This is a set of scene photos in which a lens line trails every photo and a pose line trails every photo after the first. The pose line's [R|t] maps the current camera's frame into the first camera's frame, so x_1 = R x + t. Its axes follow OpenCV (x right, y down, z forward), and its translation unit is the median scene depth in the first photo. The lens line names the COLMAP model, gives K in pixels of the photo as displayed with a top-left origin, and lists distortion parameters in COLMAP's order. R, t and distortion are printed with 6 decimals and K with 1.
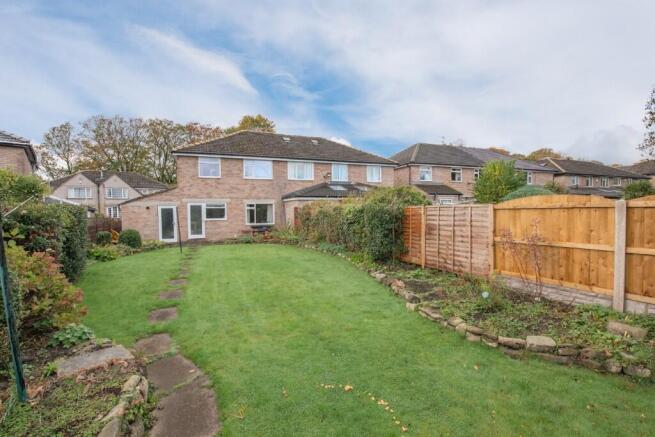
lens RADIAL K [[316.2, 0, 326.0], [0, 316.2, 217.2], [0, 0, 1]] dist [-0.001250, -0.000571]
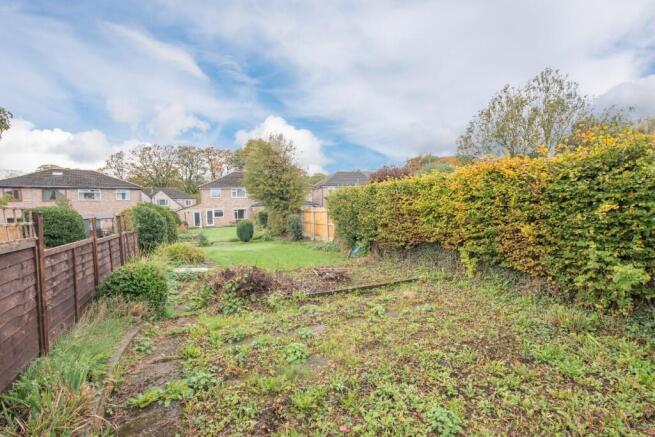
lens RADIAL K [[288.1, 0, 329.1], [0, 288.1, 218.6], [0, 0, 1]] dist [-0.026374, -0.000394]
pose [[0.999778, -0.016151, -0.013546, 0.416850], [0.016259, 0.999836, 0.007939, 0.012818], [0.013415, -0.008158, 0.999877, -0.919654]]
